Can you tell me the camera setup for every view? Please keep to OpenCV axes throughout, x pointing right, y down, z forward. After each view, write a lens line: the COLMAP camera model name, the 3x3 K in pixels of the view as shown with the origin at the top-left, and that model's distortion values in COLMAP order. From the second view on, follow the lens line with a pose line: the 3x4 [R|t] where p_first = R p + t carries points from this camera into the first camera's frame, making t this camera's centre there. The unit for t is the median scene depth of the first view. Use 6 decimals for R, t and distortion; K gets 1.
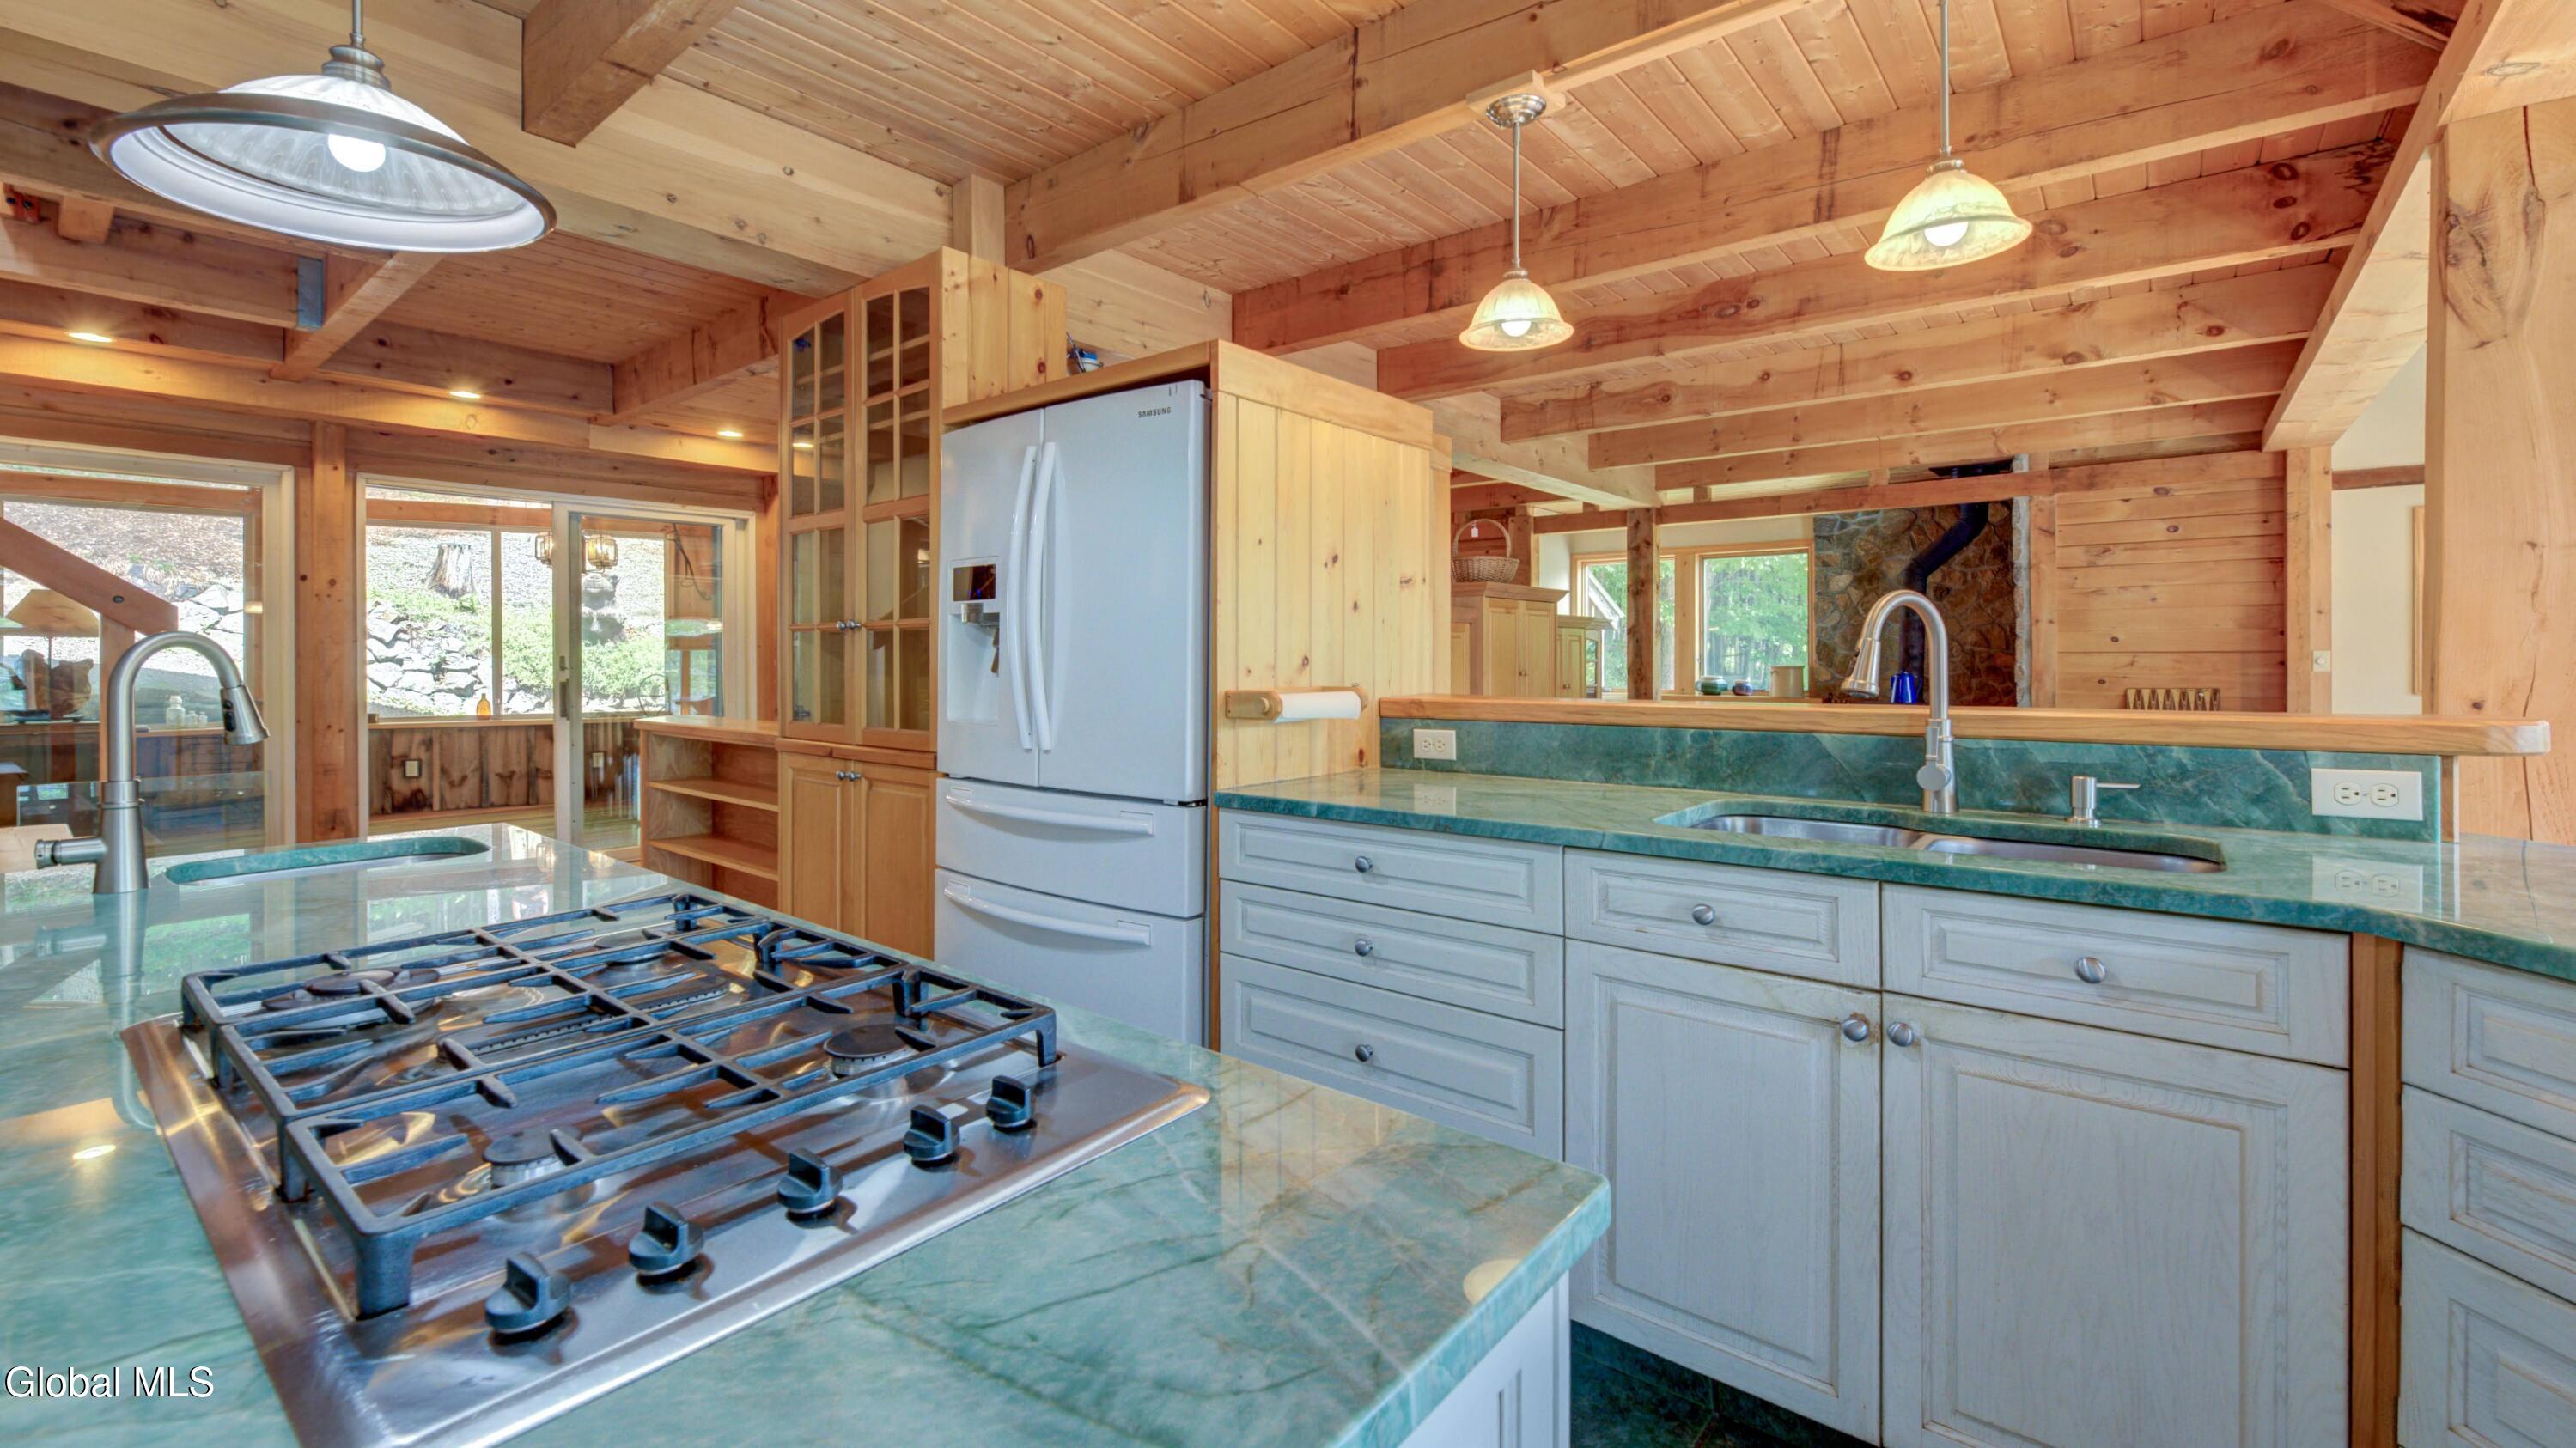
lens RADIAL K [[1061.7, 0, 1282.9], [0, 1061.7, 669.8], [0, 0, 1]] dist [-0.000513, 0.000208]
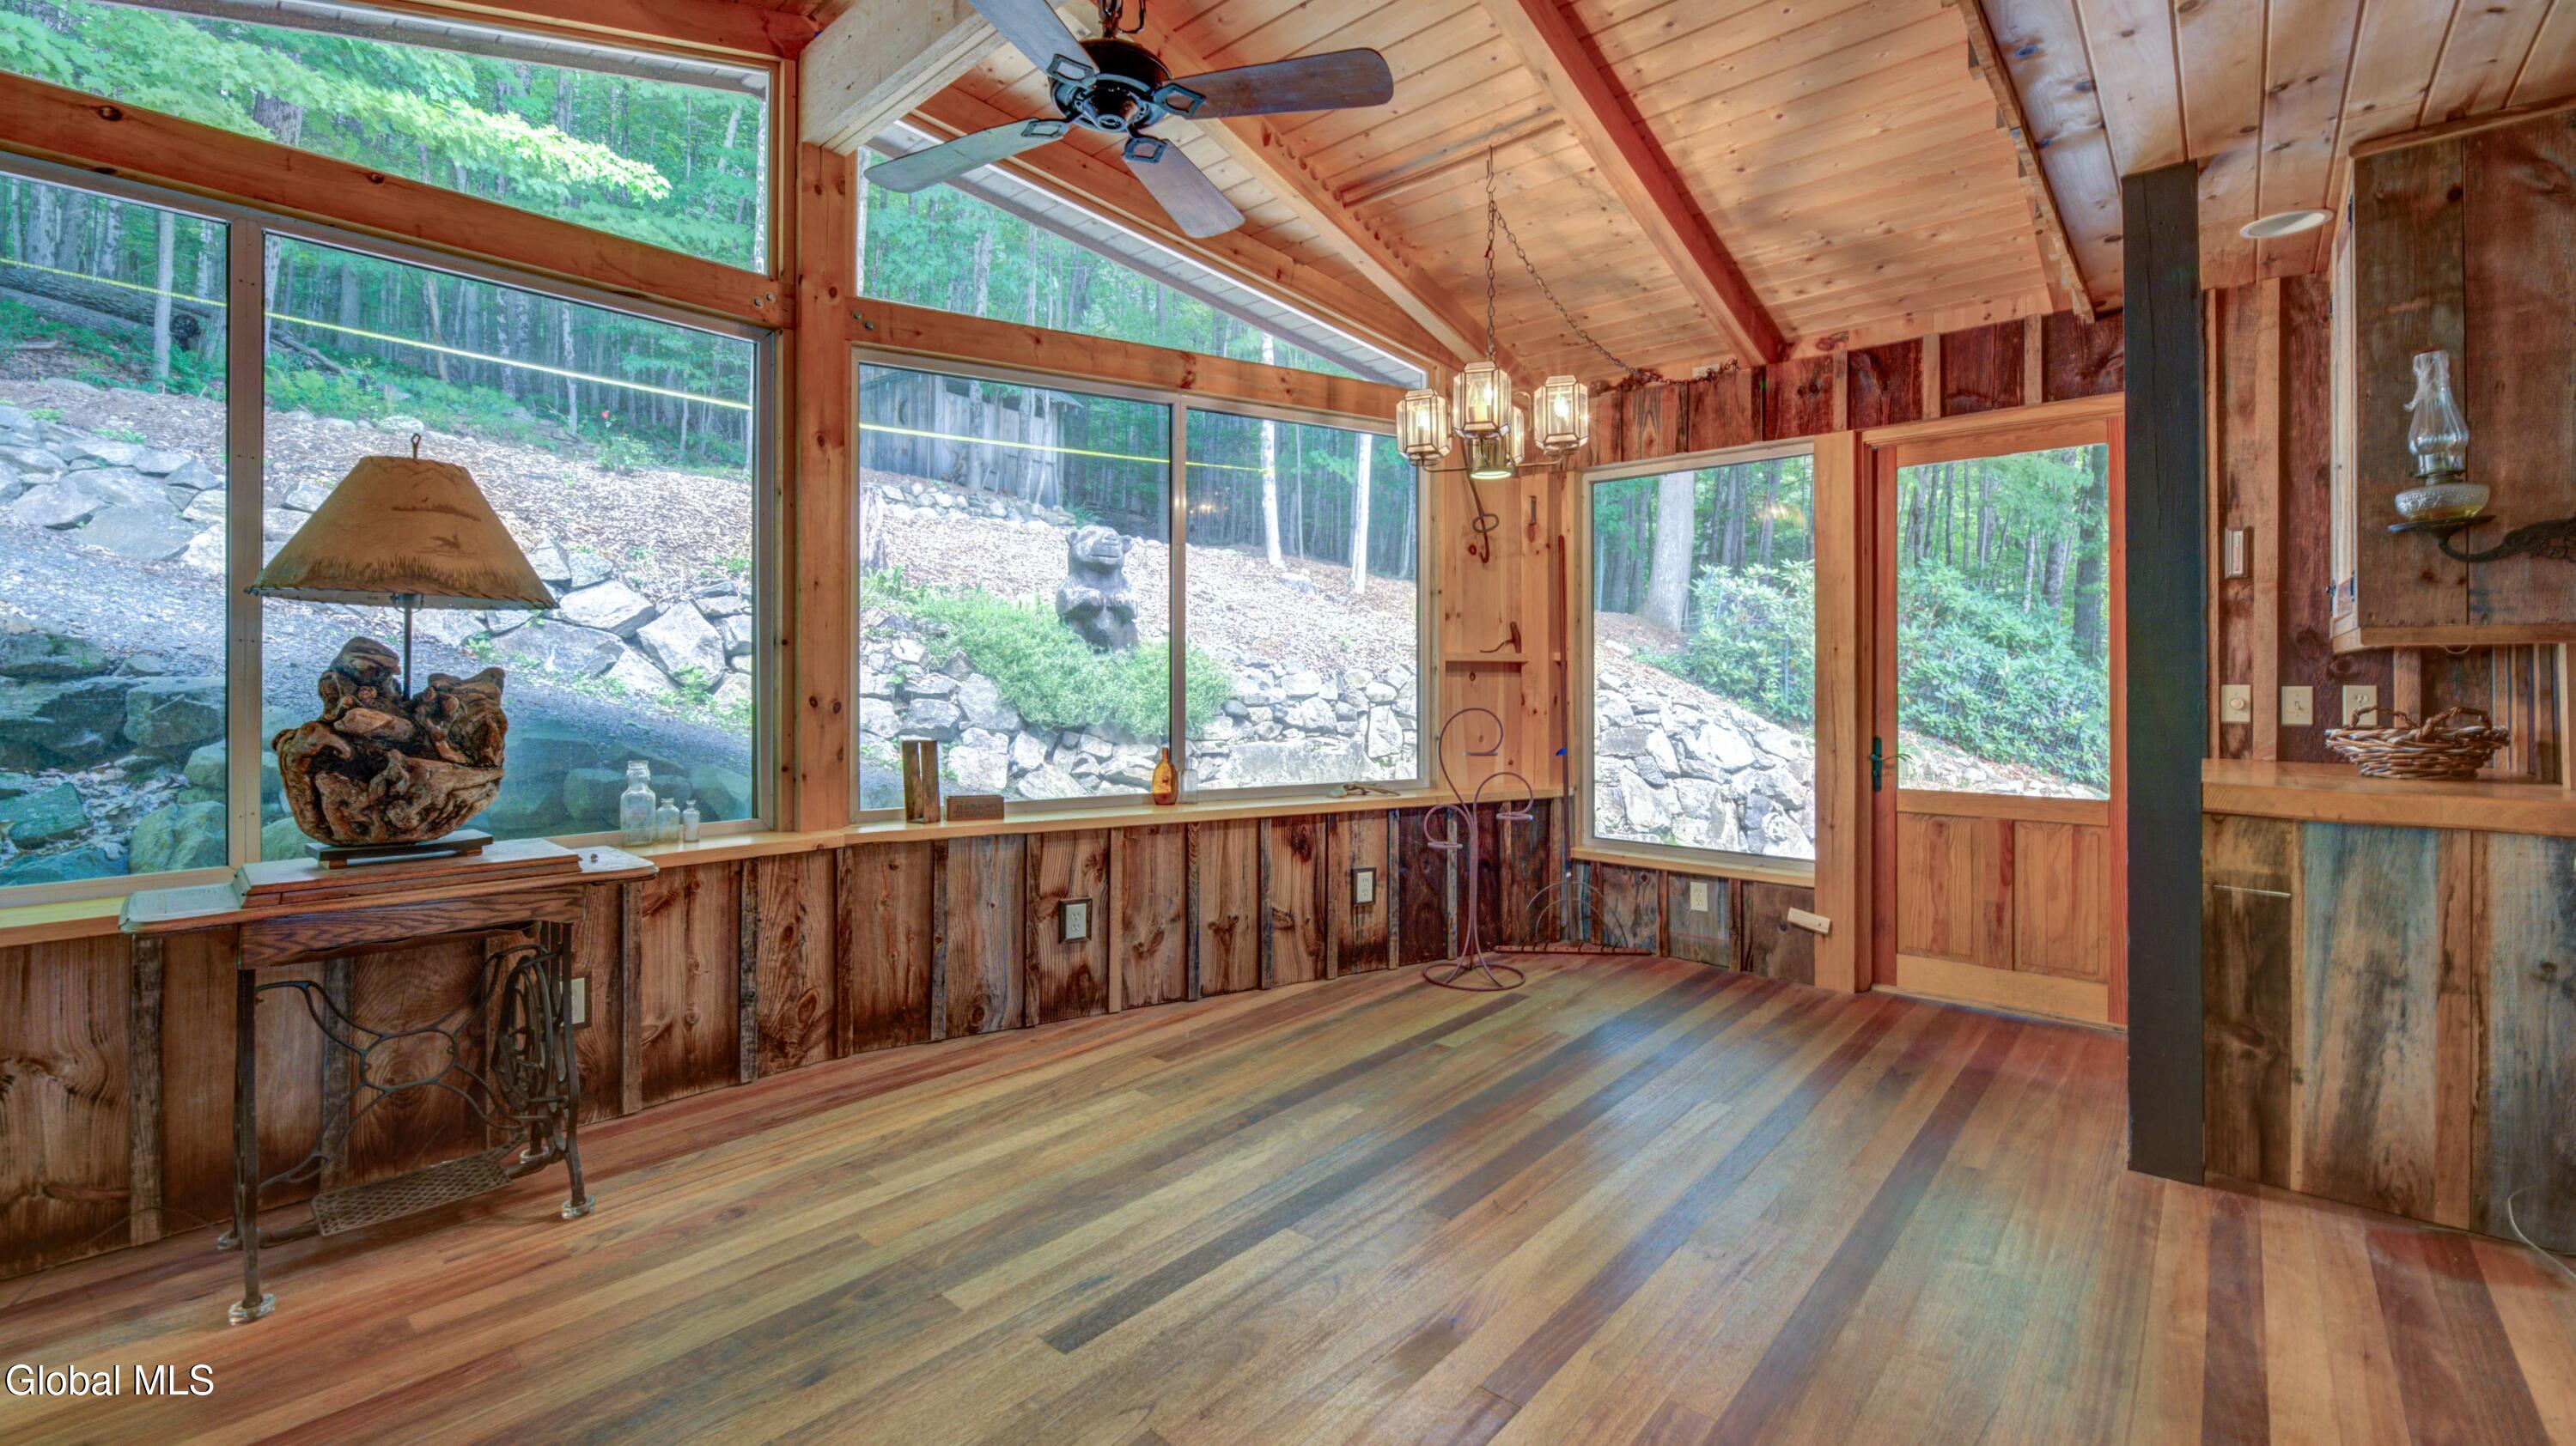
lens RADIAL K [[1061.6, 0, 1282.9], [0, 1061.6, 668.8], [0, 0, 1]] dist [-0.000513, 0.000208]
pose [[0.999120, 0.007300, -0.041295, -0.700799], [-0.008208, 0.999727, -0.021860, -0.003648], [0.041124, 0.022180, 0.998908, 0.544495]]
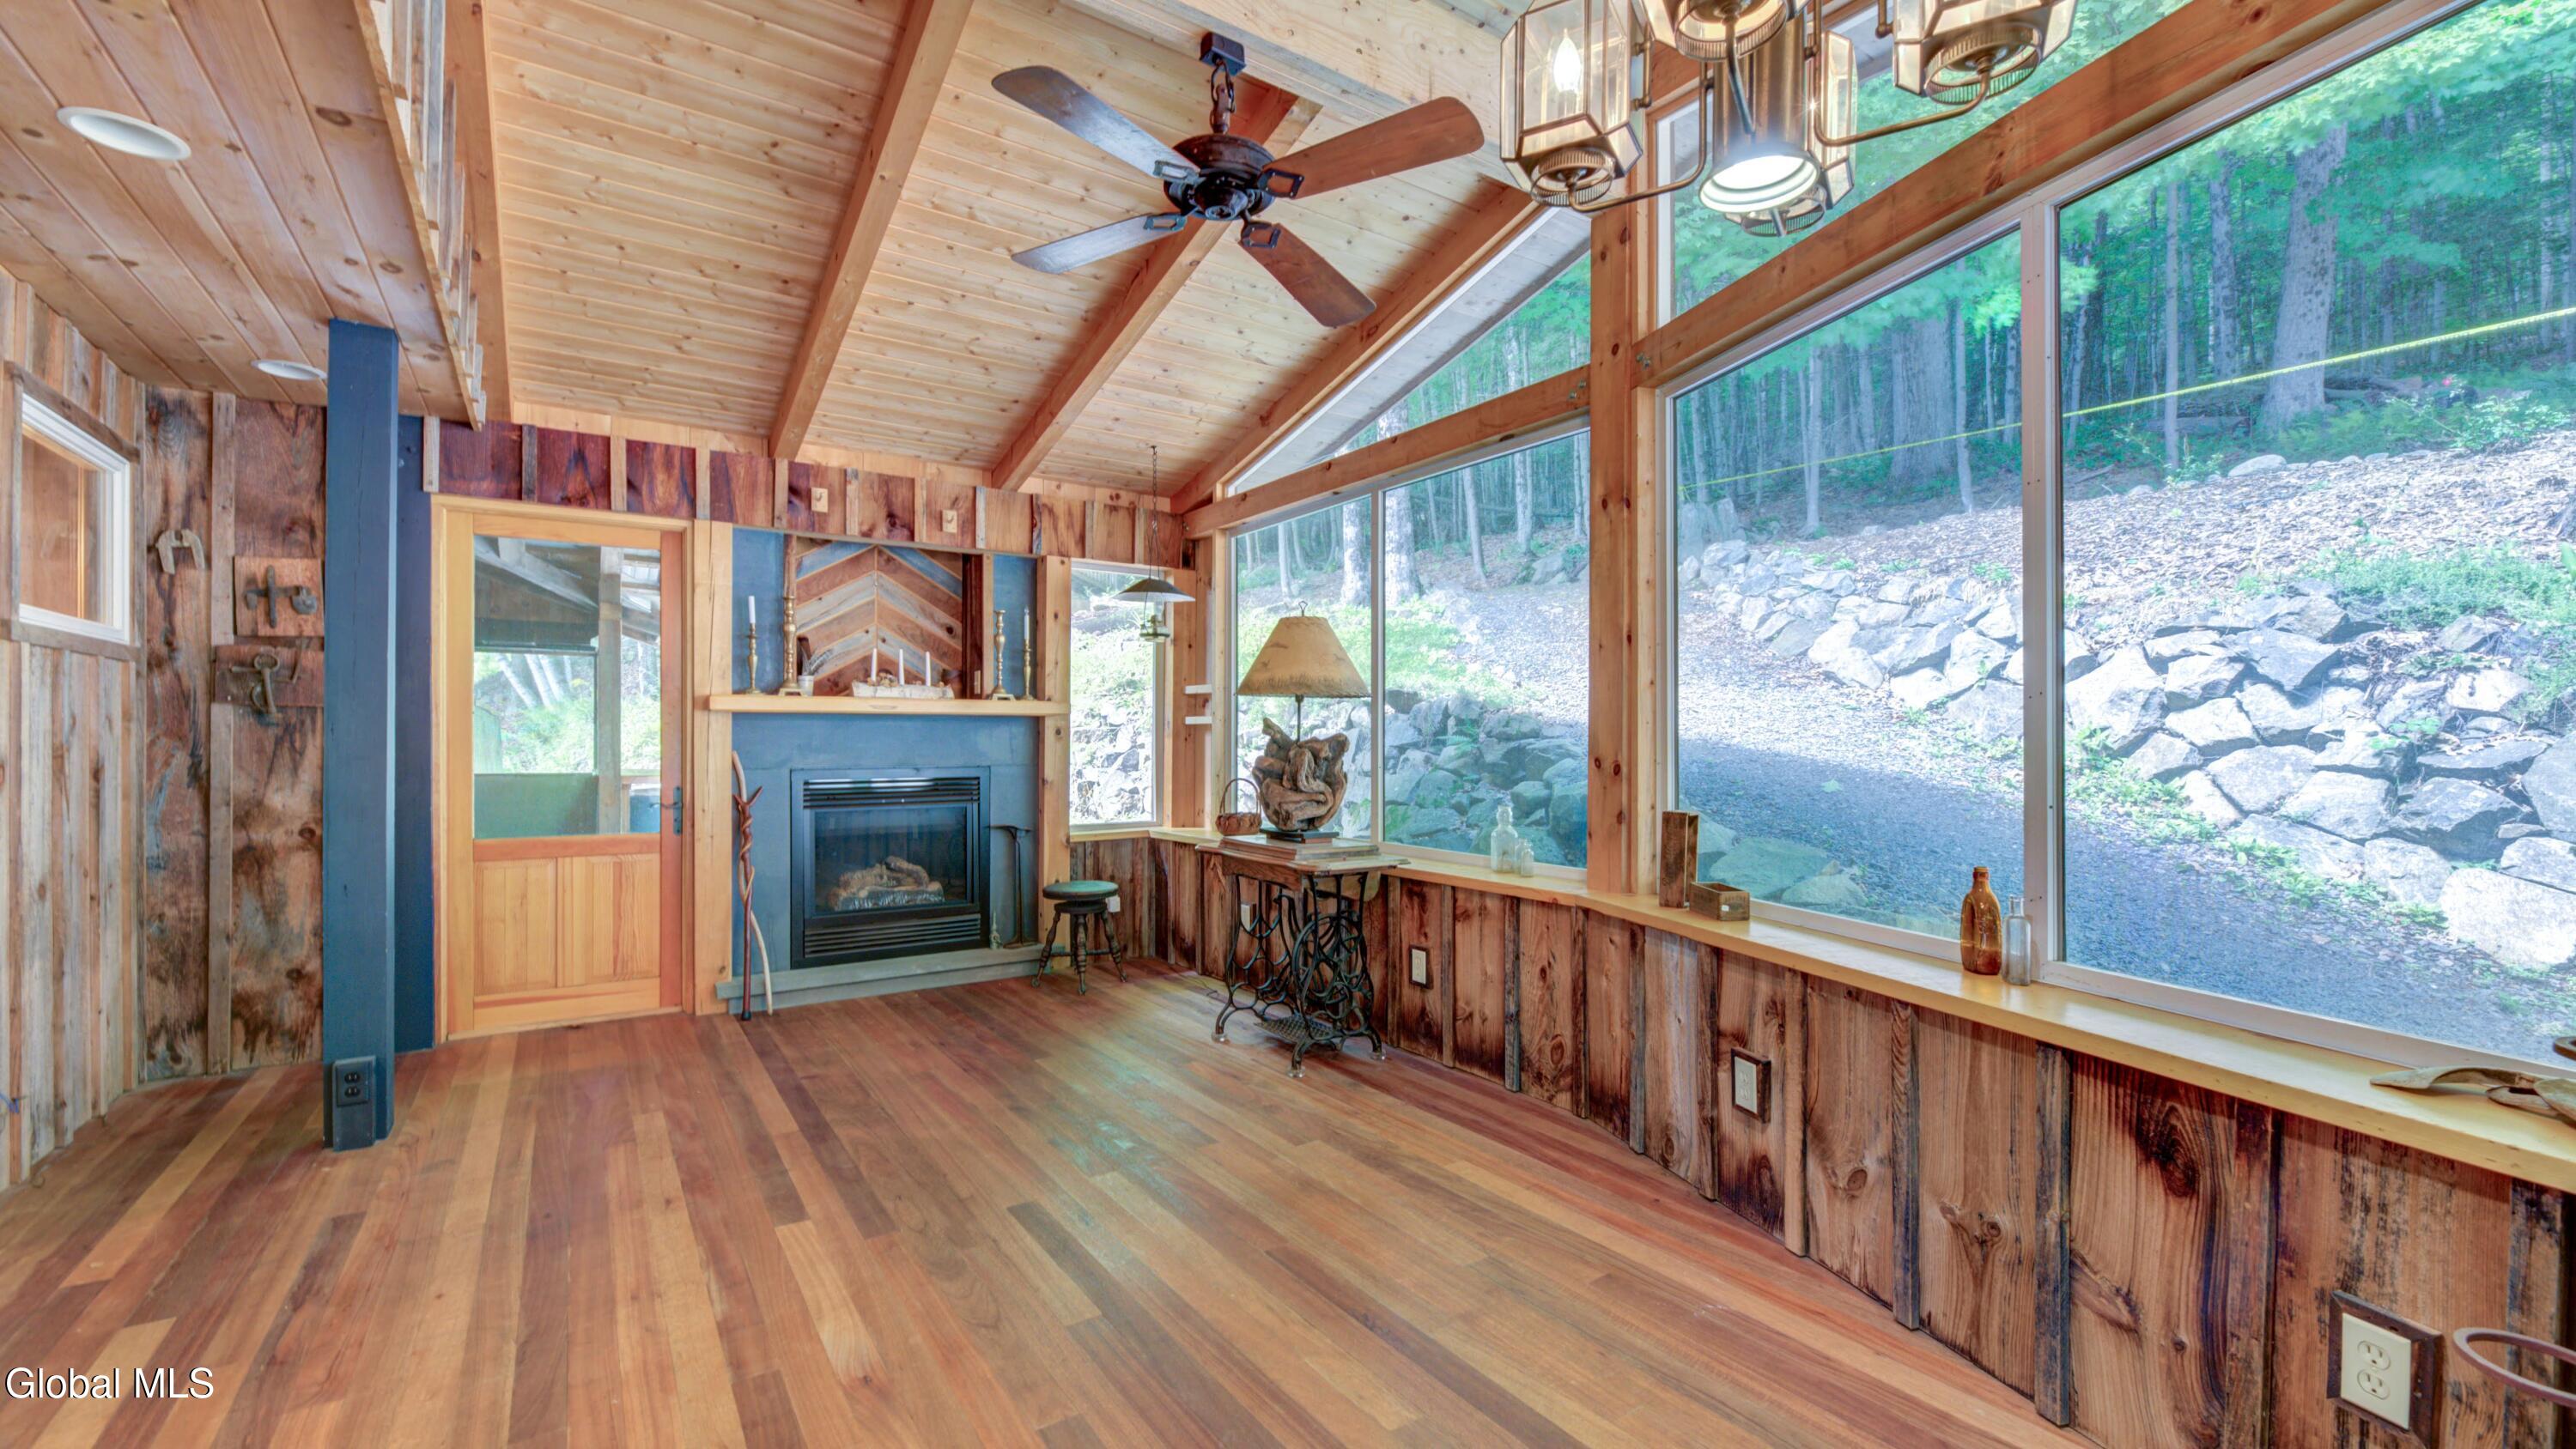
lens RADIAL K [[1044.1, 0, 1288.0], [0, 1044.1, 724.5], [0, 0, 1]] dist [0.000470, 0.000050]
pose [[-0.280350, -0.009990, -0.959846, -0.476023], [-0.012707, 0.999897, -0.006695, -0.008698], [0.959814, 0.010320, -0.280448, 0.934603]]
